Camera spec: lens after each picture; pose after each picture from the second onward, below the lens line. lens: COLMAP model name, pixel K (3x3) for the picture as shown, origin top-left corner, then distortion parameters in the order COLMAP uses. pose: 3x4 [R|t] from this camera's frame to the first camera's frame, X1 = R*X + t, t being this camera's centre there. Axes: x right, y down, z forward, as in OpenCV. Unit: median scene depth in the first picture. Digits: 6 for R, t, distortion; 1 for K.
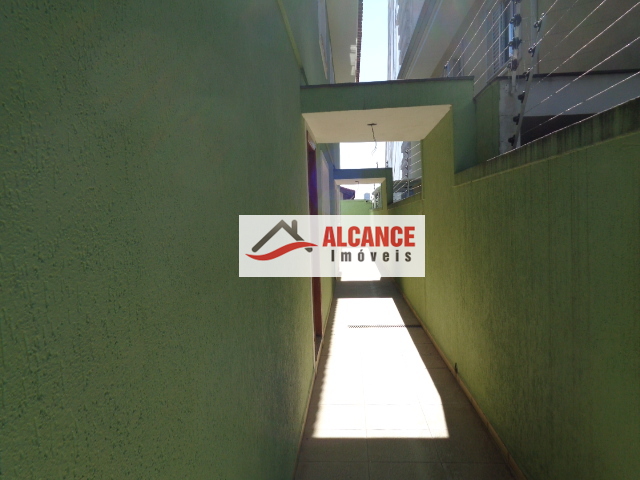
lens RADIAL K [[473.7, 0, 320.0], [0, 473.7, 240.0], [0, 0, 1]] dist [-0.003551, 0.005956]
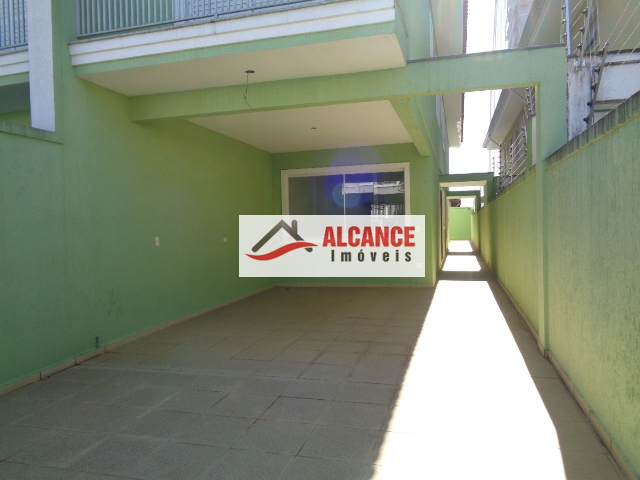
lens RADIAL K [[473.6, 0, 320.0], [0, 473.6, 240.0], [0, 0, 1]] dist [0.006983, 0.002892]
pose [[0.975958, 0.019126, -0.217117, -0.043676], [-0.021534, 0.999730, -0.008728, 0.063818], [0.216891, 0.013193, 0.976107, -0.846704]]
